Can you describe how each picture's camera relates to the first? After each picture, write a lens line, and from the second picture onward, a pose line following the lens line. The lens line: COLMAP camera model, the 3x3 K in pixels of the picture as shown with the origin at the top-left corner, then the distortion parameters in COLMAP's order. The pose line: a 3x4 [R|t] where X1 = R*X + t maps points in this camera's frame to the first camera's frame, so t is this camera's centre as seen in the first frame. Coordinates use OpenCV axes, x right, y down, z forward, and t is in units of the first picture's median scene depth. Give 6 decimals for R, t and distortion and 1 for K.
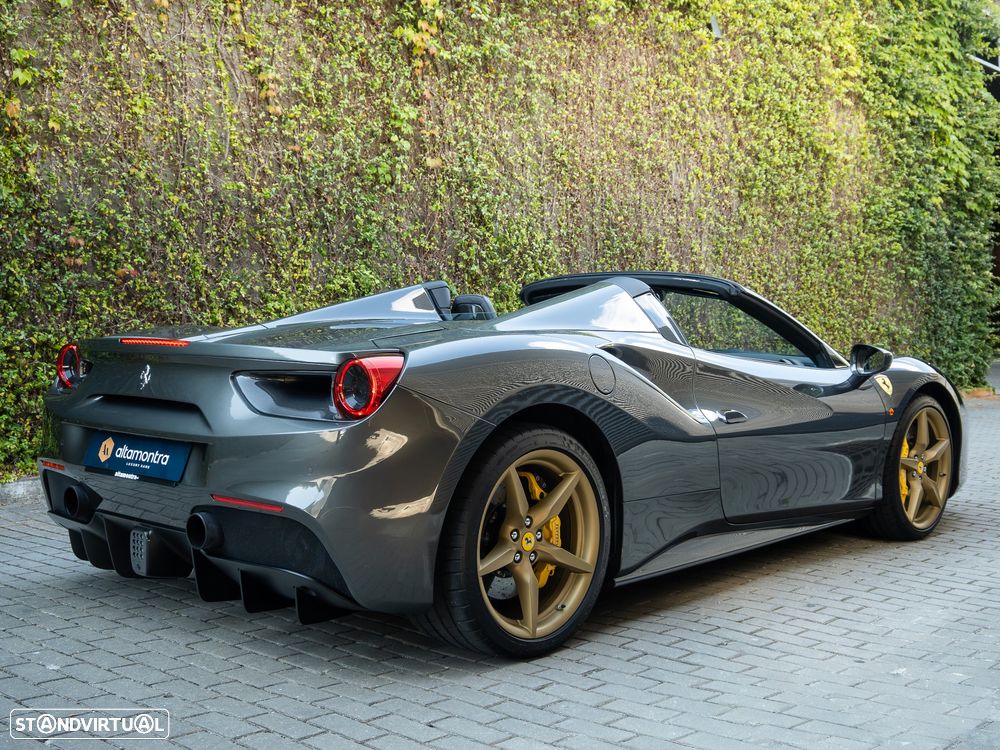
lens RADIAL K [[1561.5, 0, 551.7], [0, 1561.5, 318.6], [0, 0, 1]] dist [-0.010989, 0.000000]
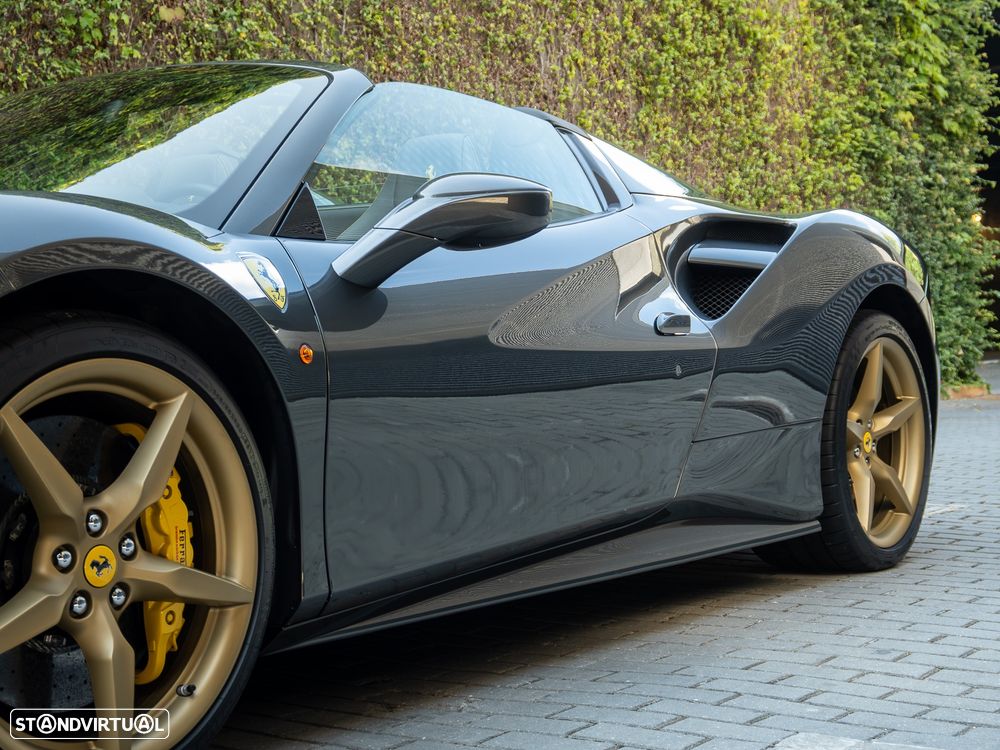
lens RADIAL K [[1927.4, 0, 590.3], [0, 1927.4, 402.6], [0, 0, 1]] dist [0.004158, 0.000000]
pose [[0.990556, -0.037469, 0.131893, -0.017512], [0.036894, 0.999296, 0.006805, 0.057381], [-0.132056, -0.001875, 0.991241, 0.218737]]
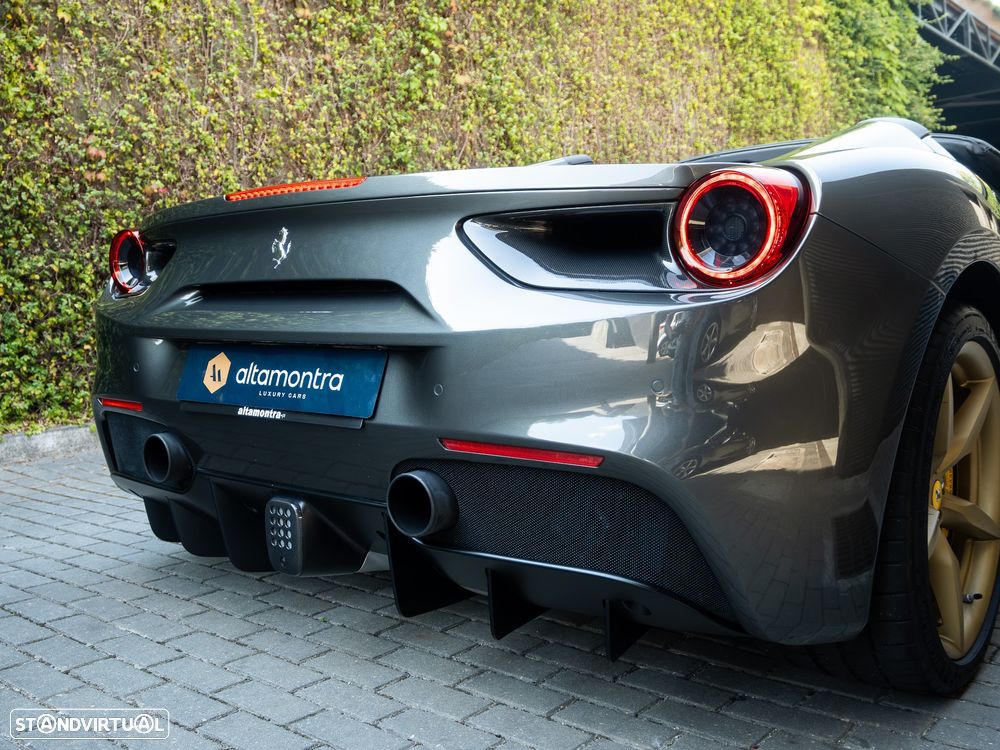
lens RADIAL K [[1117.0, 0, 418.1], [0, 1117.0, 372.6], [0, 0, 1]] dist [-0.015767, 0.000000]
pose [[0.999131, -0.037700, 0.017794, -0.124148], [0.036527, 0.997397, 0.062173, 0.034501], [-0.020091, -0.061469, 0.997907, 0.325088]]
